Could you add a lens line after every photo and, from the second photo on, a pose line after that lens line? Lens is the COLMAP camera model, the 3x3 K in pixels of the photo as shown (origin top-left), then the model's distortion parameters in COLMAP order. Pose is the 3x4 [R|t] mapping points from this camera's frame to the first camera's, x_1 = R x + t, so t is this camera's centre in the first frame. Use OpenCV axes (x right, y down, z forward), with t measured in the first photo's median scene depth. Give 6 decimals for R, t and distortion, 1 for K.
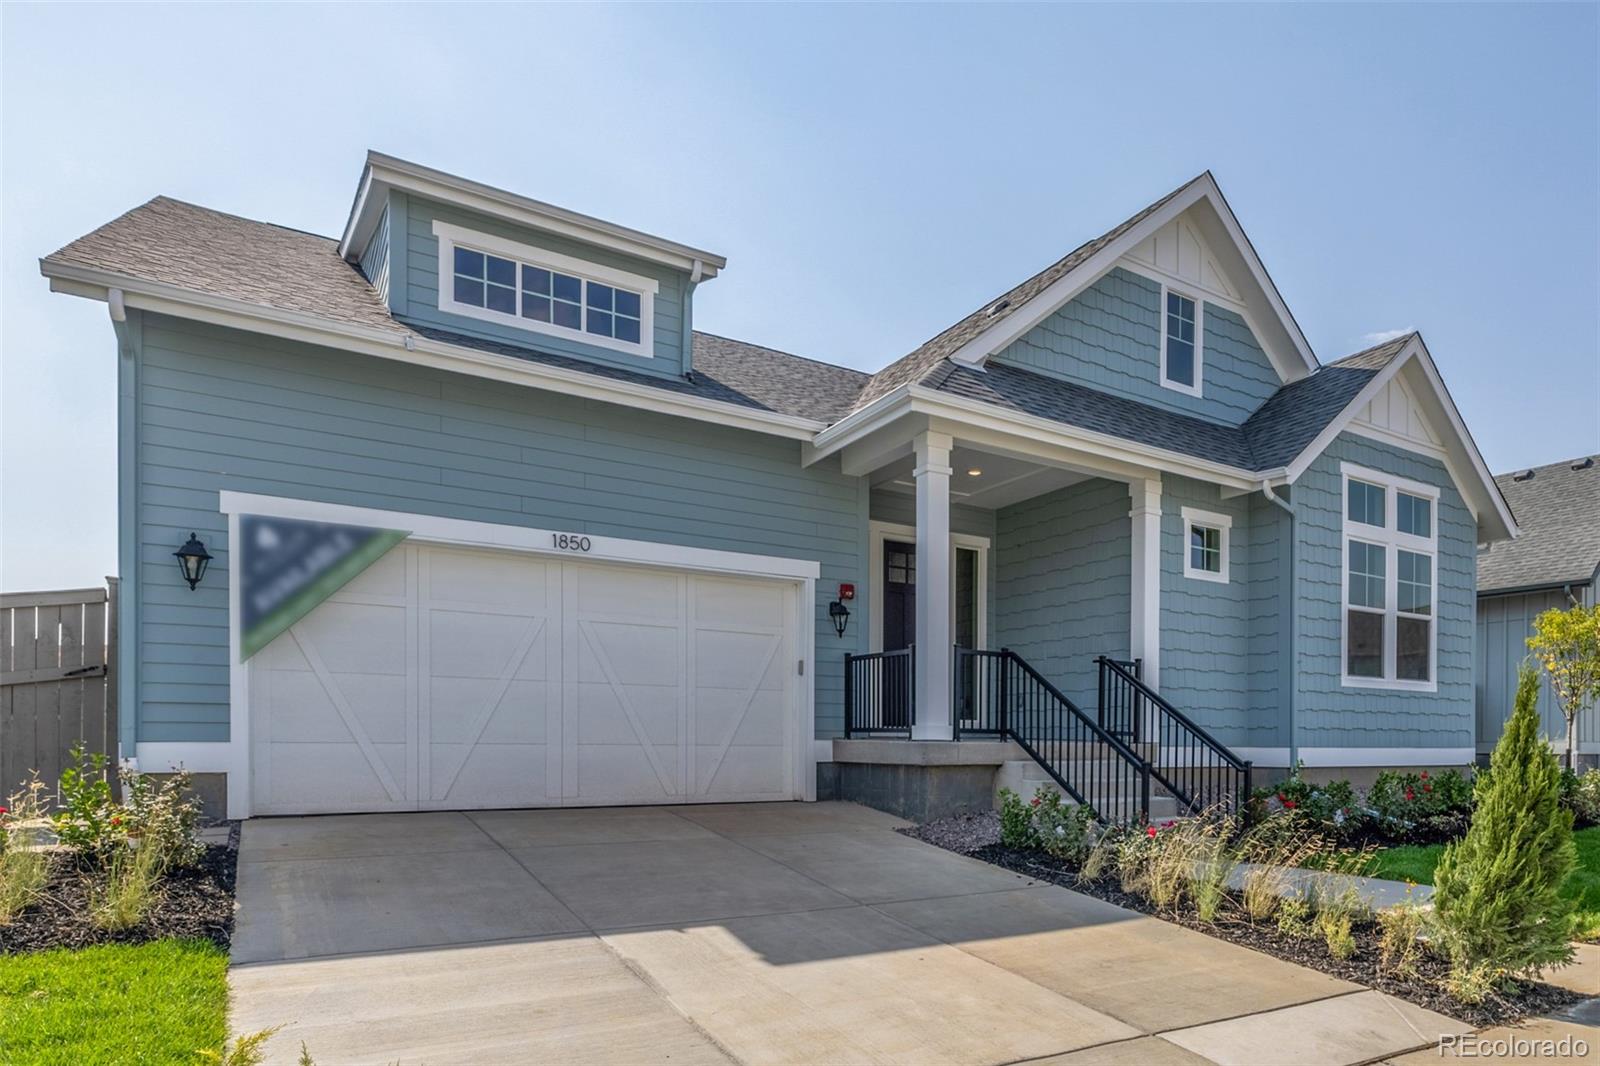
lens RADIAL K [[665.5, 0, 870.4], [0, 665.5, 519.7], [0, 0, 1]] dist [-0.005255, 0.000890]
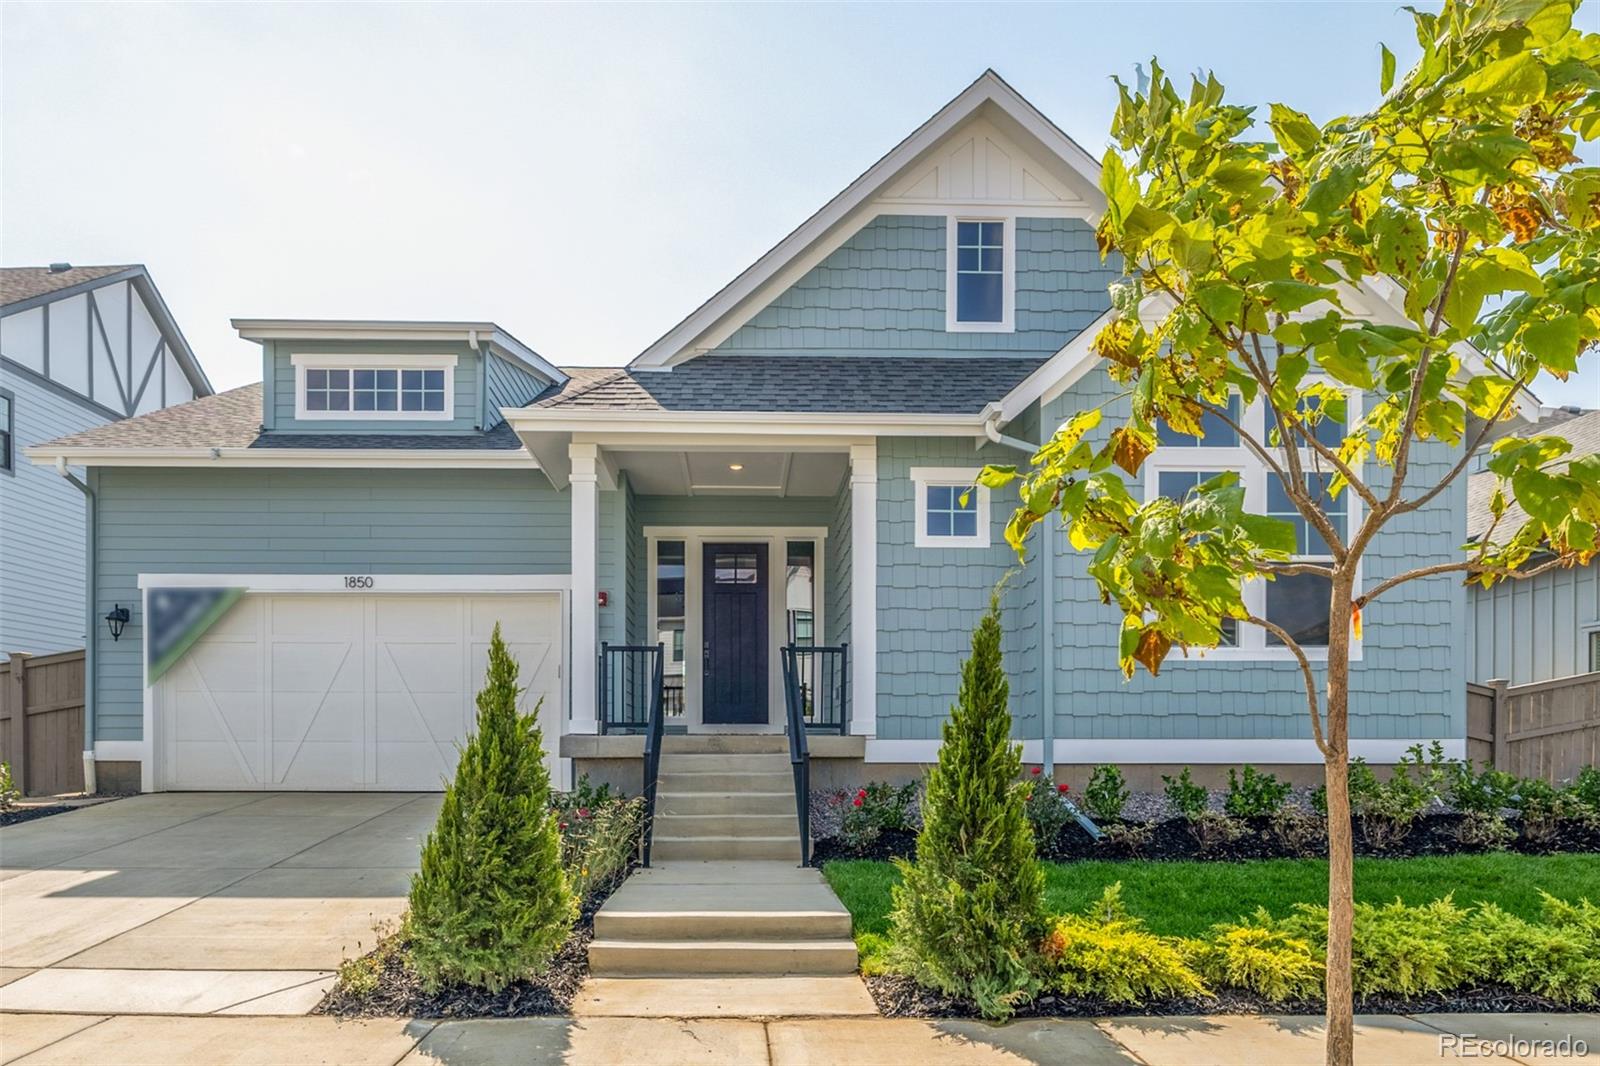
lens RADIAL K [[665.5, 0, 810.2], [0, 665.5, 525.1], [0, 0, 1]] dist [-0.005255, 0.000890]
pose [[0.914377, -0.134509, -0.381866, 0.759704], [0.133461, 0.990619, -0.029363, 0.071237], [0.382233, -0.024115, 0.923751, 0.148384]]
